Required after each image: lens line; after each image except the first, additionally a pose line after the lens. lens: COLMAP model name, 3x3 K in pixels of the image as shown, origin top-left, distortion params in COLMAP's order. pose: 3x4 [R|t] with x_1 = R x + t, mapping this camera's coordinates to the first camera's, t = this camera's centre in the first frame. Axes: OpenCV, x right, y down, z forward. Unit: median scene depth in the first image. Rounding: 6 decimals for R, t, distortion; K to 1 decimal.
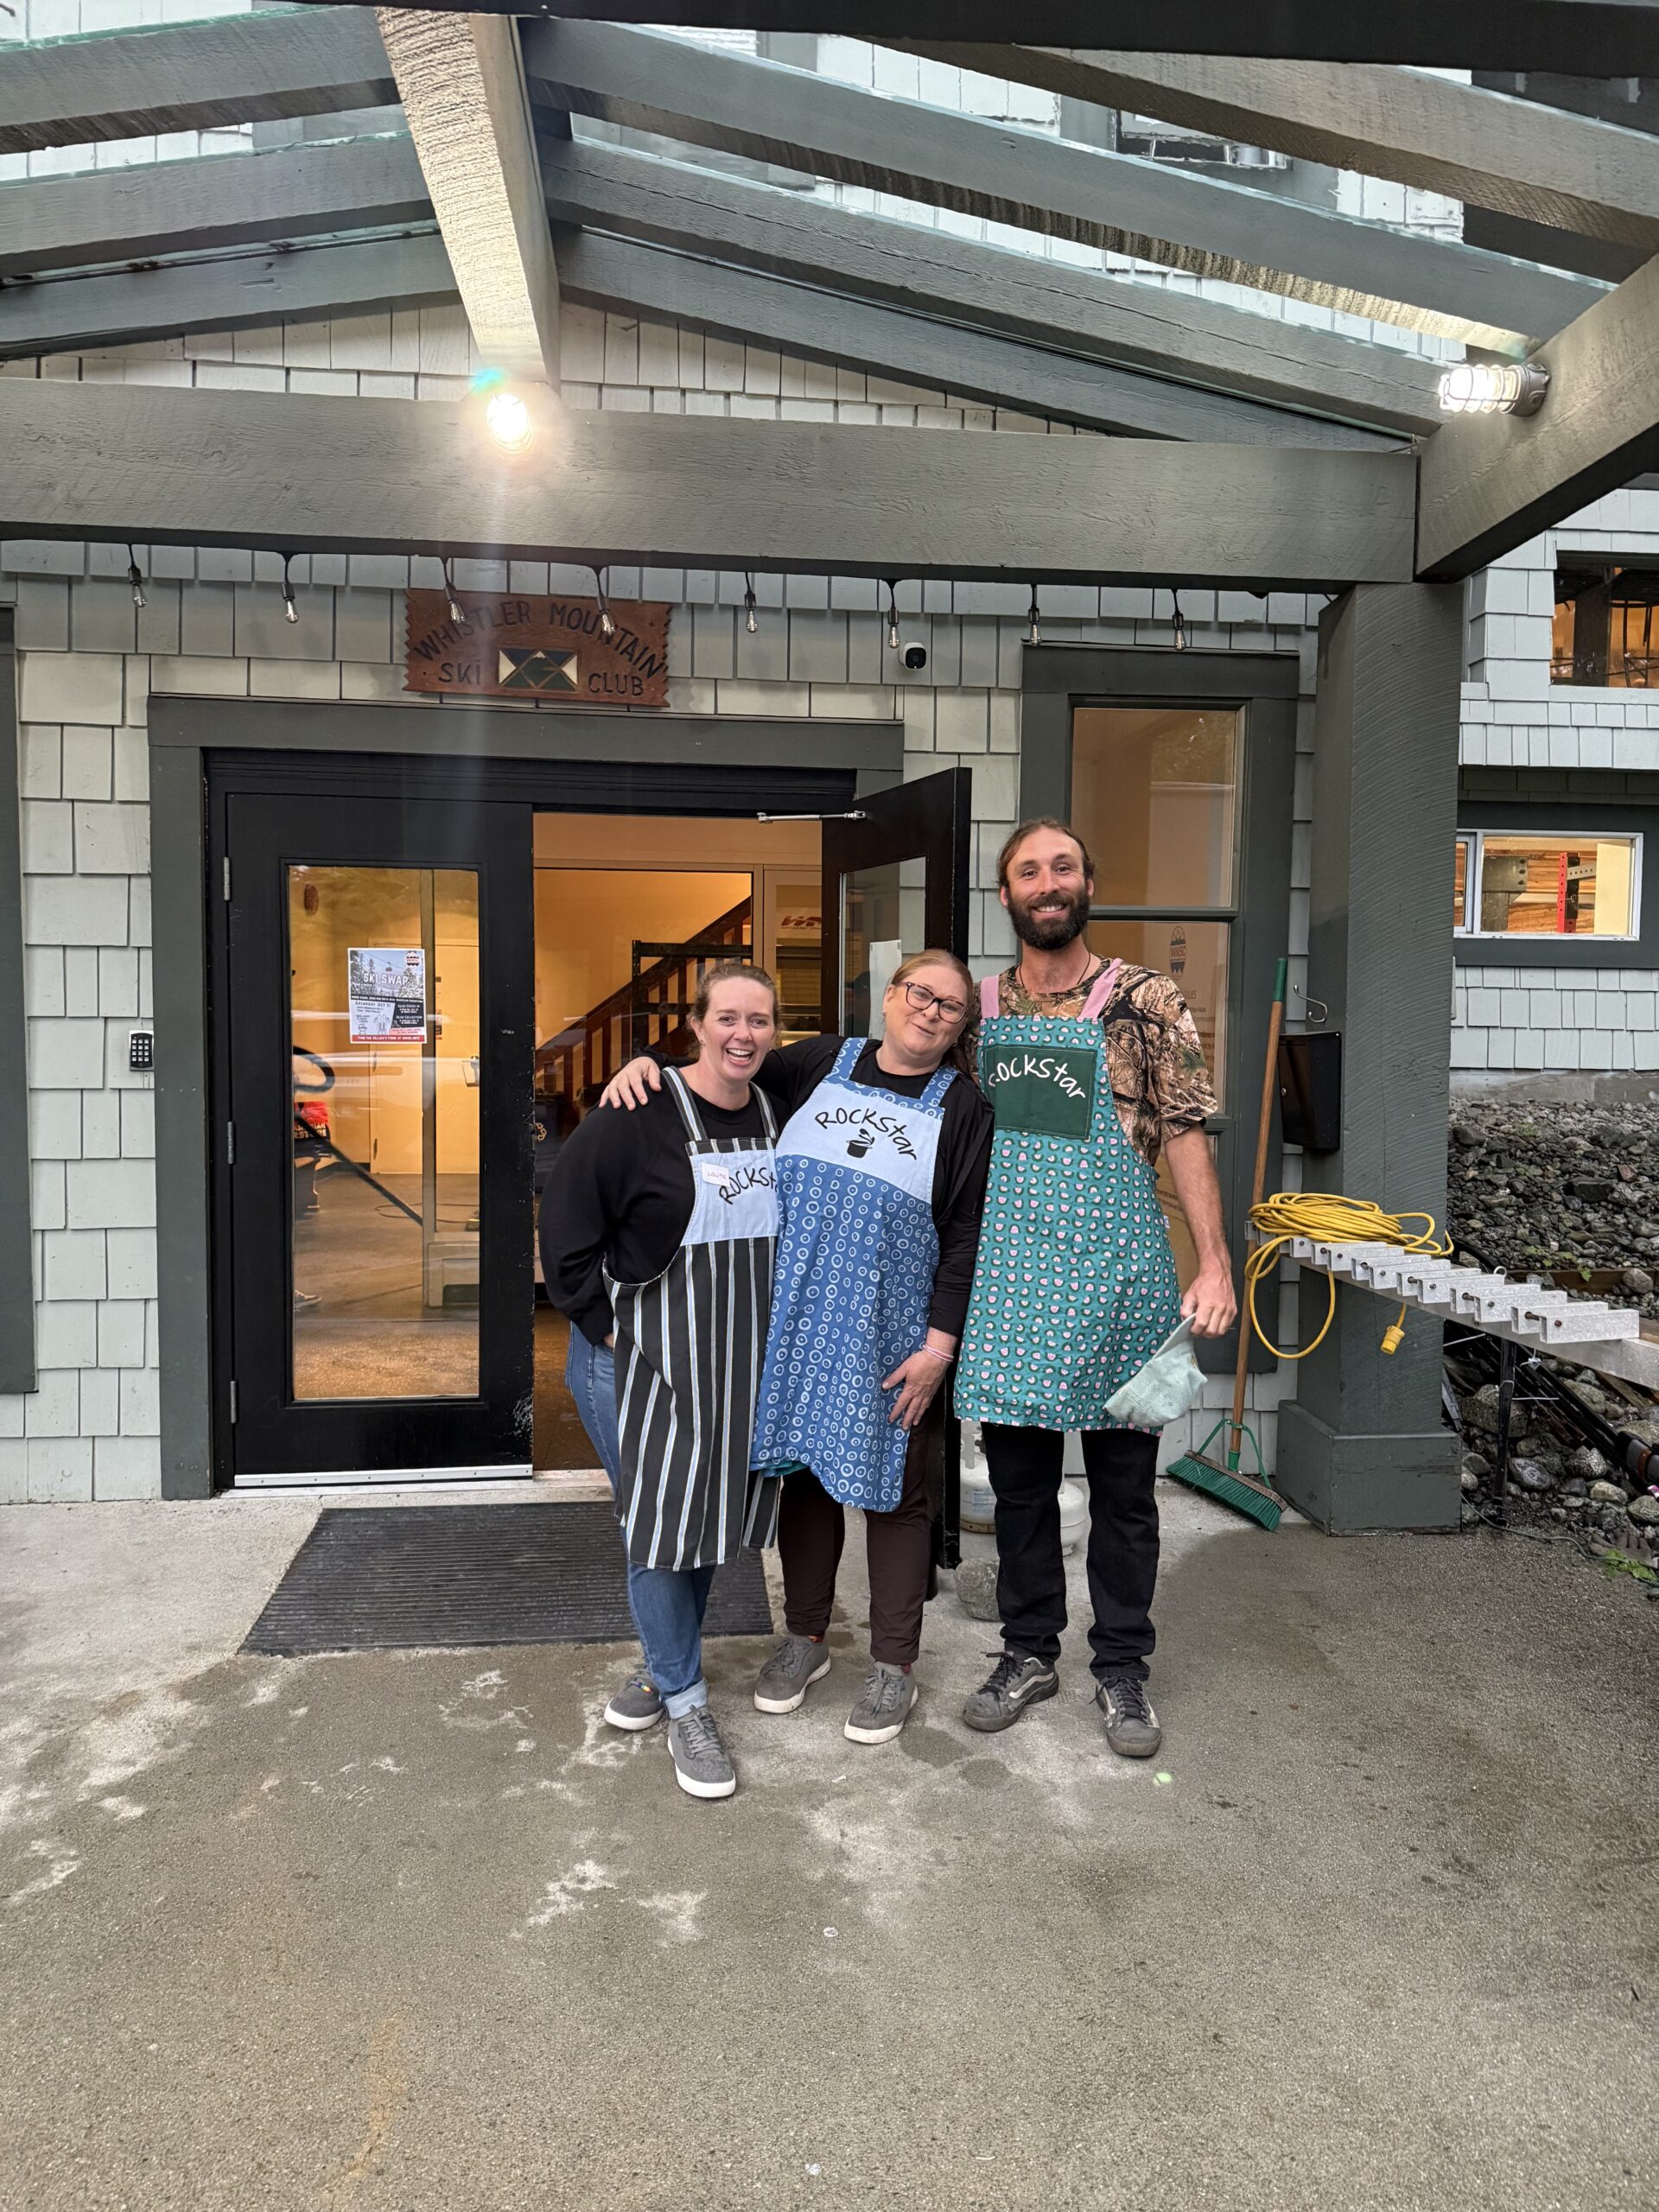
lens RADIAL K [[1565.3, 0, 842.5], [0, 1565.3, 1115.2], [0, 0, 1]] dist [0.049163, -0.079168]
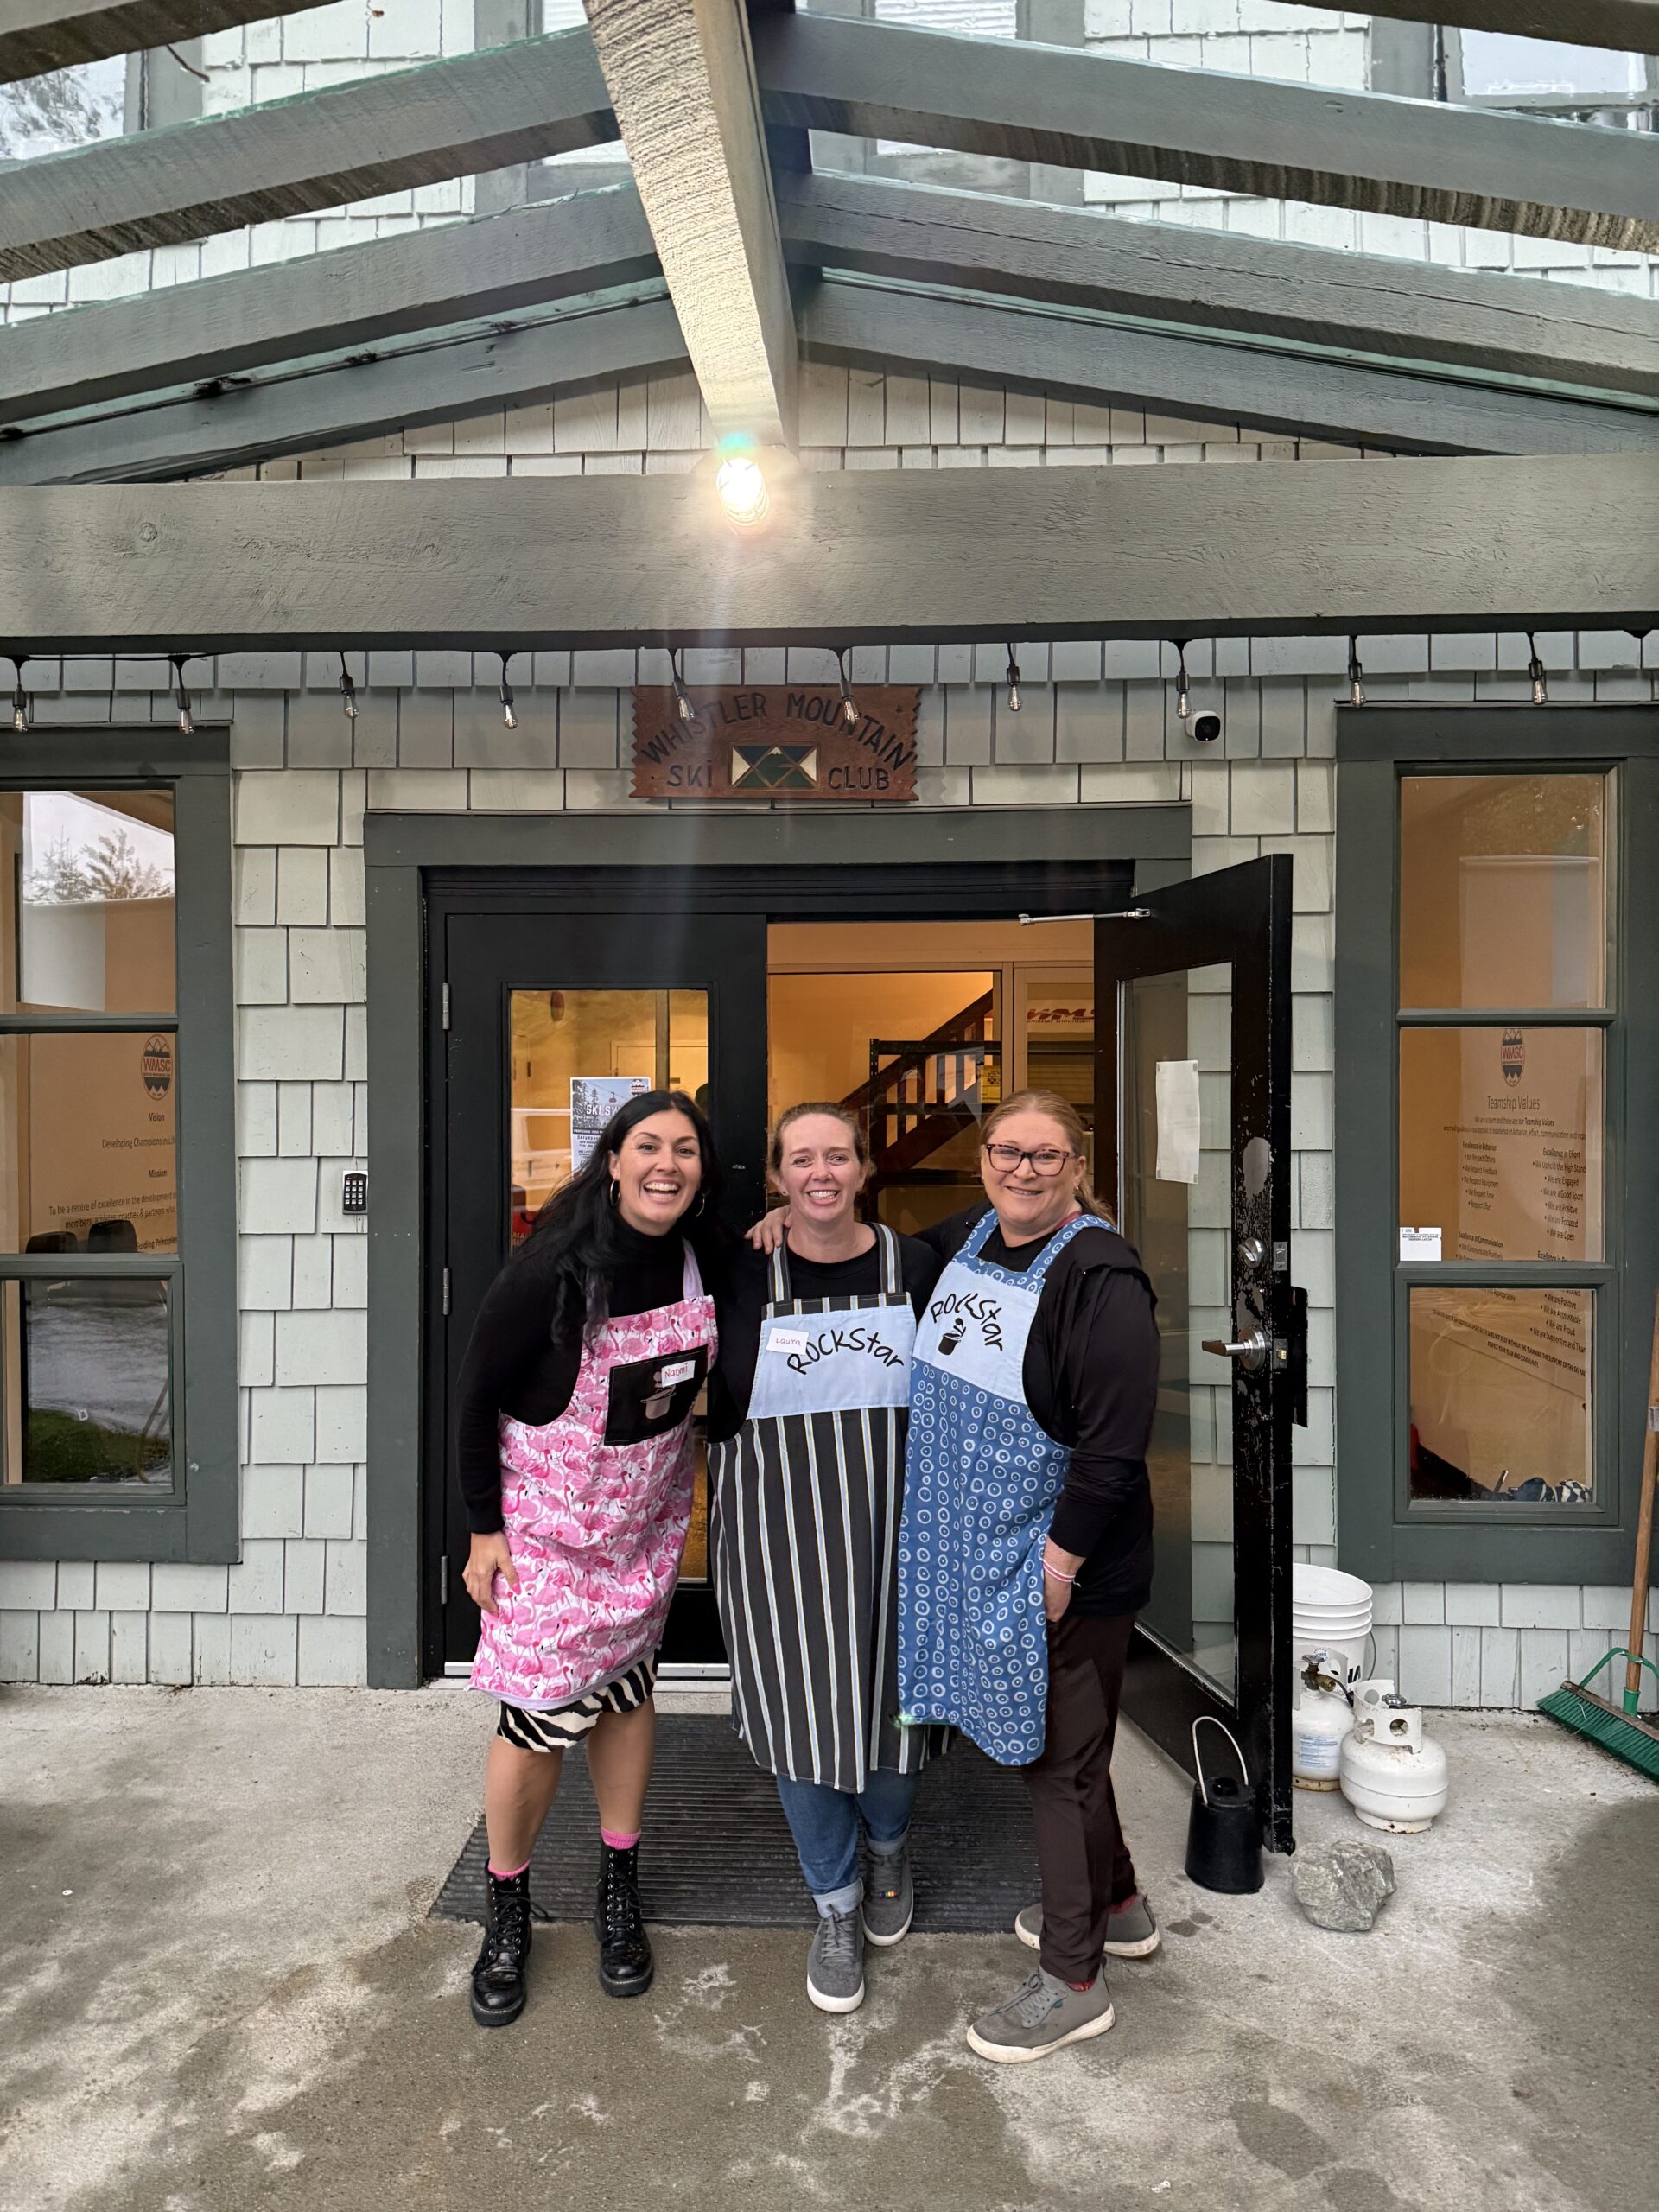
lens RADIAL K [[1565.3, 0, 815.2], [0, 1565.3, 1125.4], [0, 0, 1]] dist [0.049163, -0.079168]
pose [[0.986074, -0.009282, -0.166045, -0.024699], [0.001048, 0.998768, -0.049611, -0.035346], [0.166301, 0.048746, 0.984869, 0.137819]]
